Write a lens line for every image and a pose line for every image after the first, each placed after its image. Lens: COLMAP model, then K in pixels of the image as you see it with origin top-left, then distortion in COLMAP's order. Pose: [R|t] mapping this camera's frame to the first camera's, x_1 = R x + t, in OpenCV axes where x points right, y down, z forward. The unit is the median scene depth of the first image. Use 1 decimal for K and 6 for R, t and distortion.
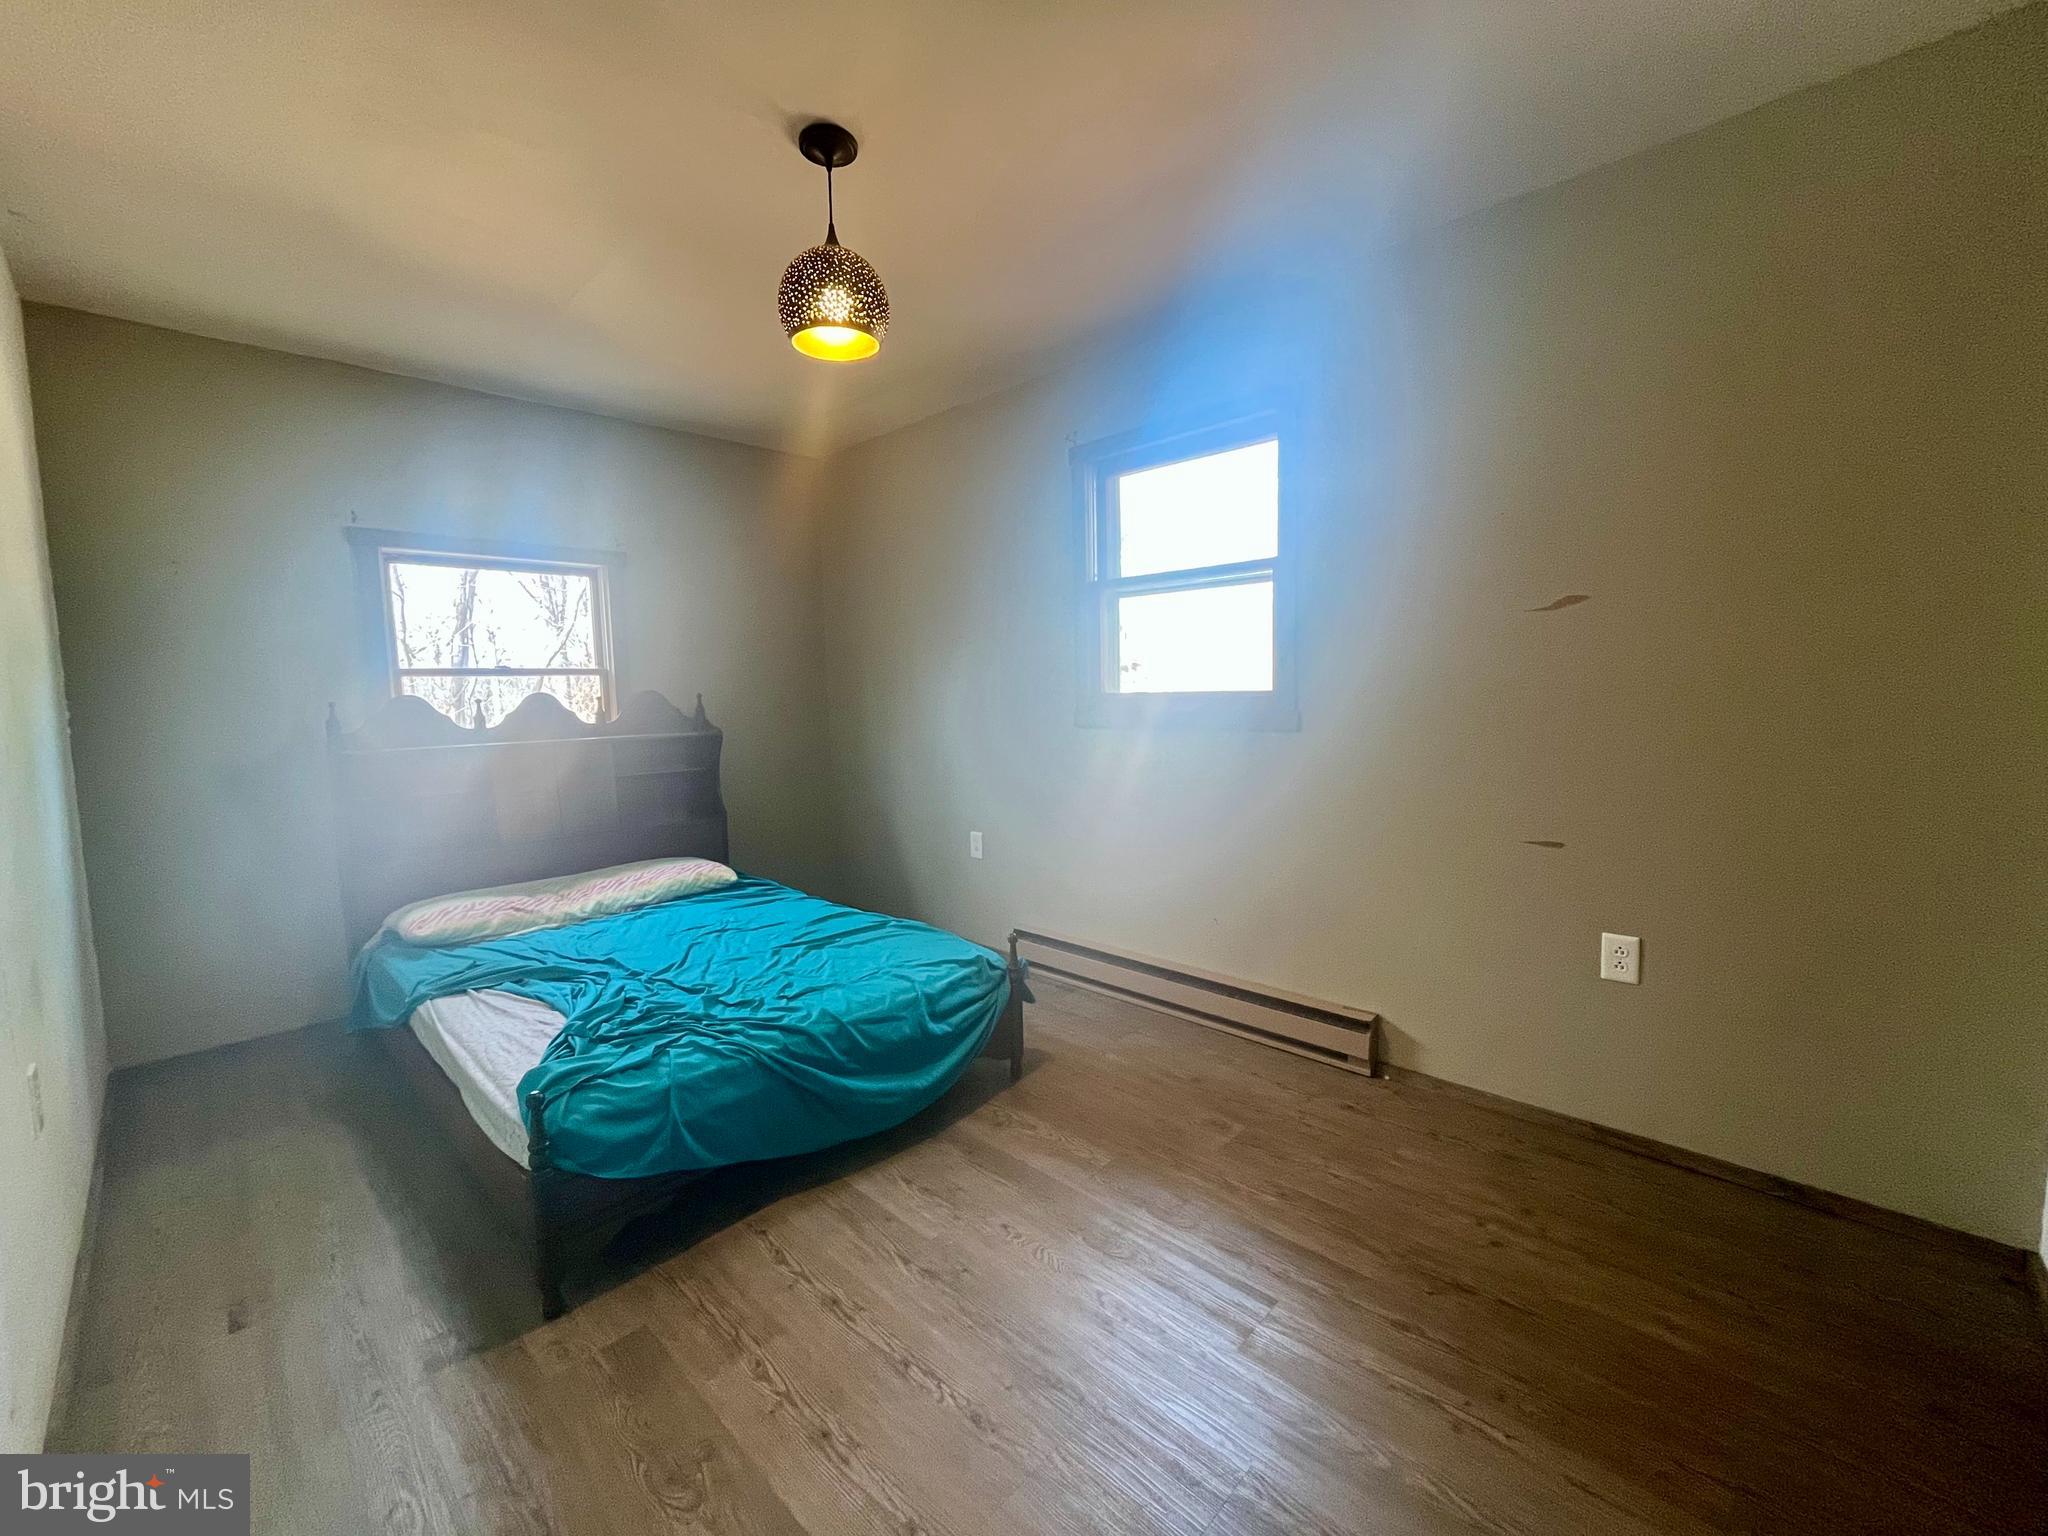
lens RADIAL K [[828.8, 0, 1017.2], [0, 828.8, 763.7], [0, 0, 1]] dist [-0.000104, -0.000165]
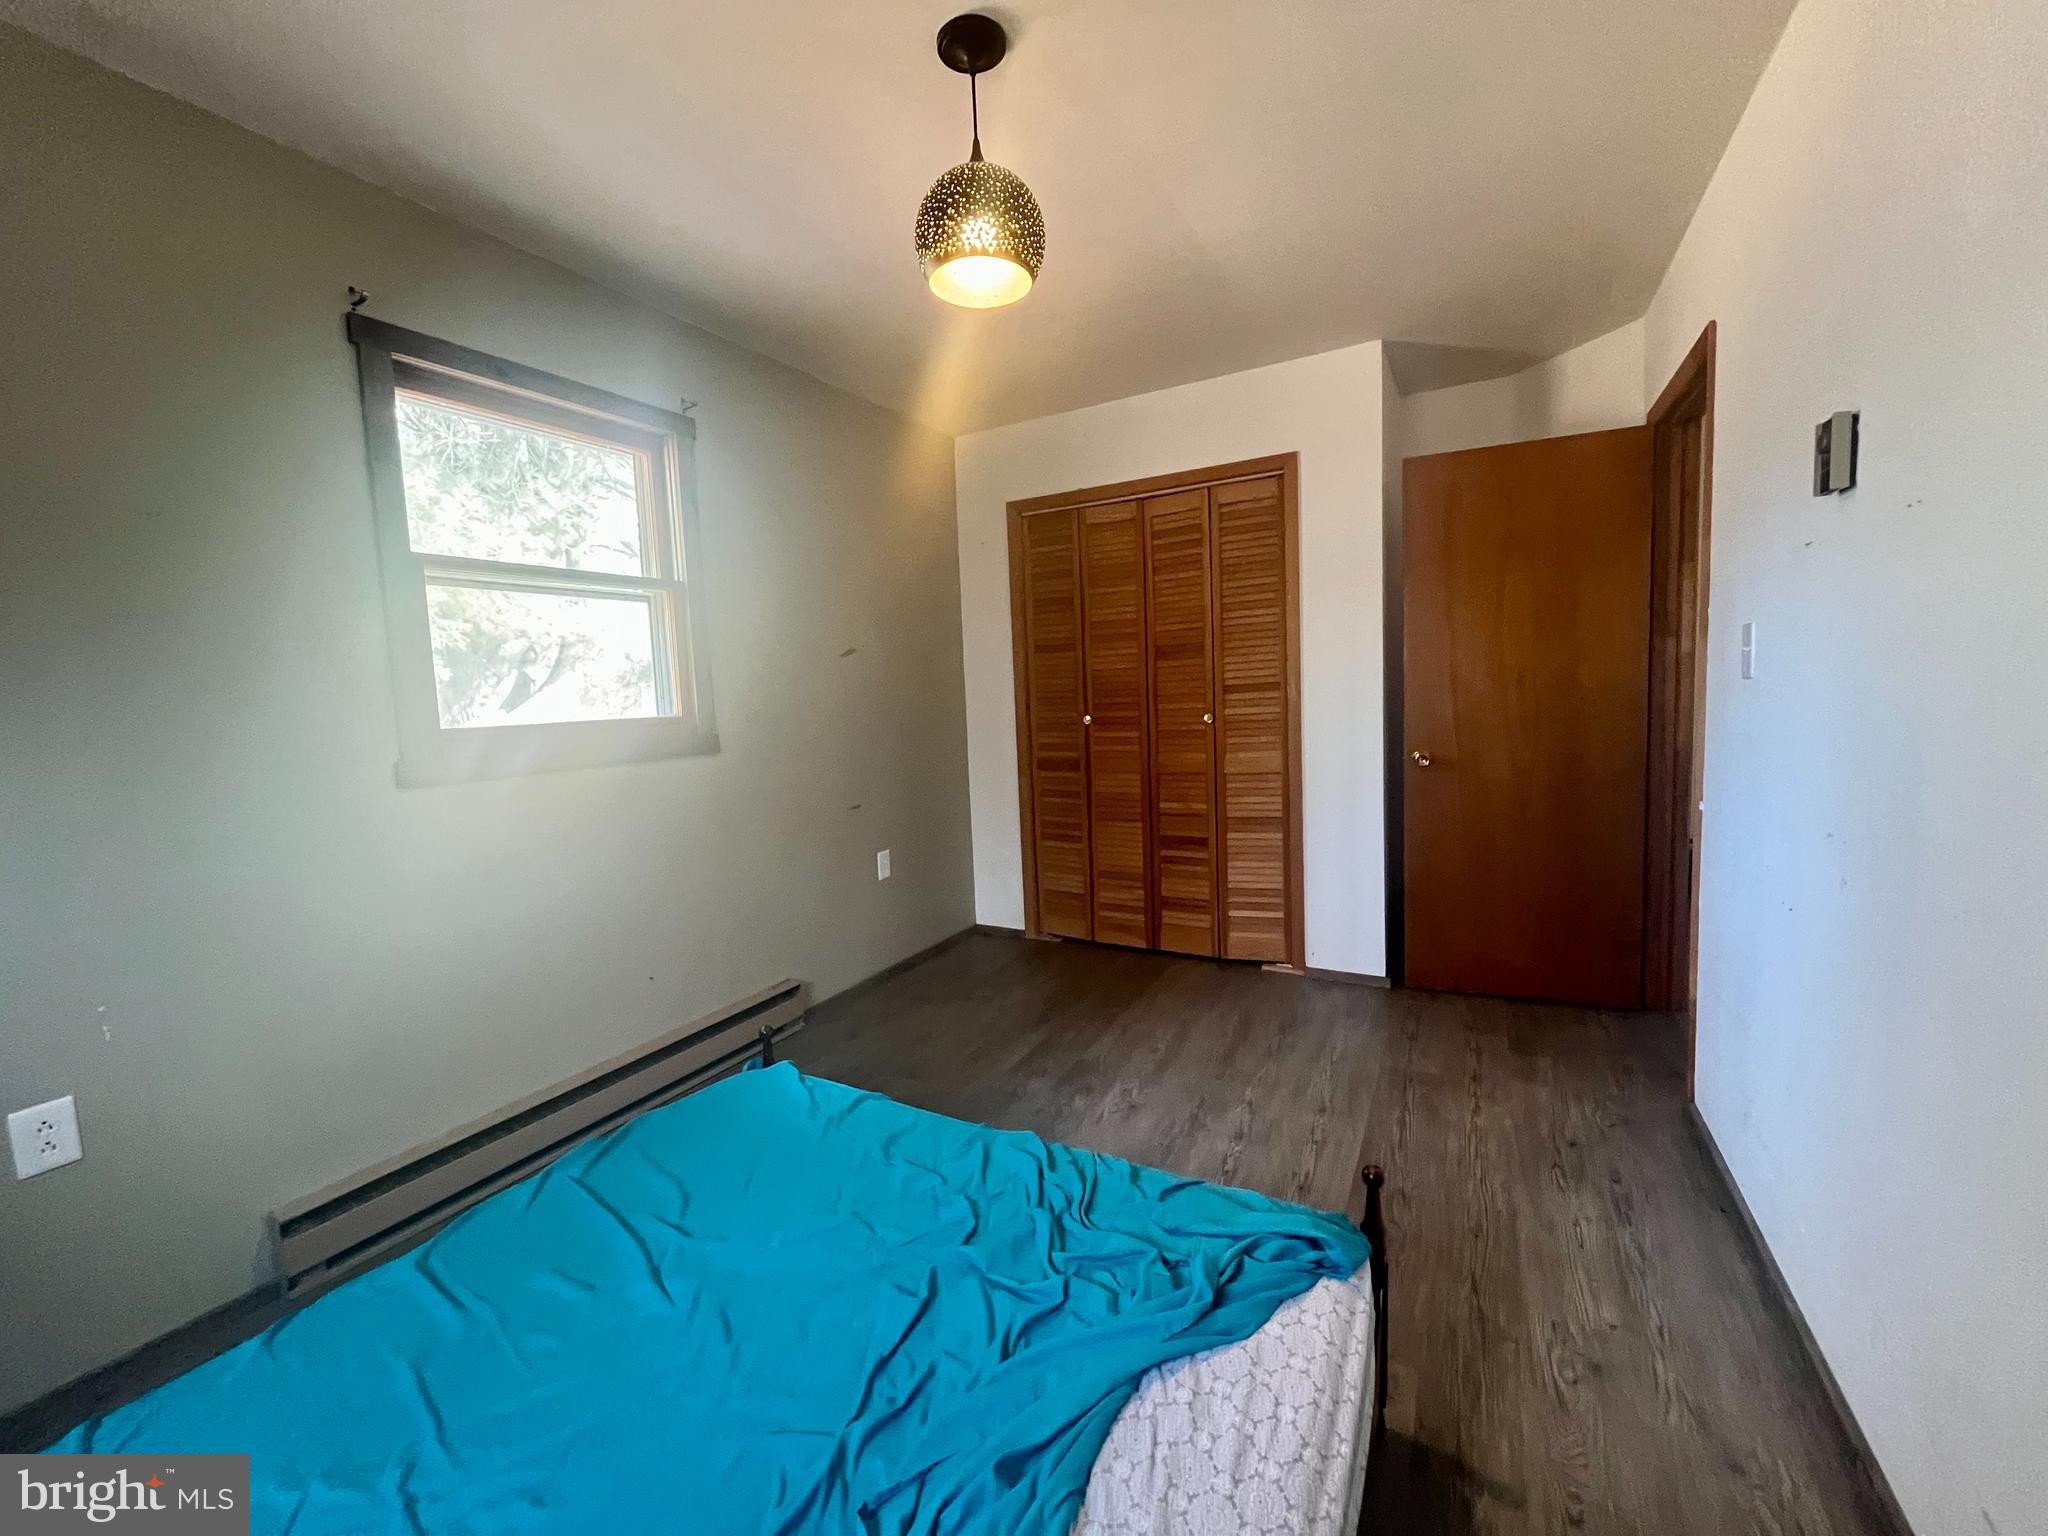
lens RADIAL K [[820.0, 0, 1024.0], [0, 820.0, 768.0], [0, 0, 1]] dist [-0.001055, -0.000150]
pose [[-0.262590, -0.060363, 0.963018, -1.002803], [0.139811, 0.985129, 0.099872, -0.092634], [-0.954725, 0.160866, -0.250246, 1.179087]]
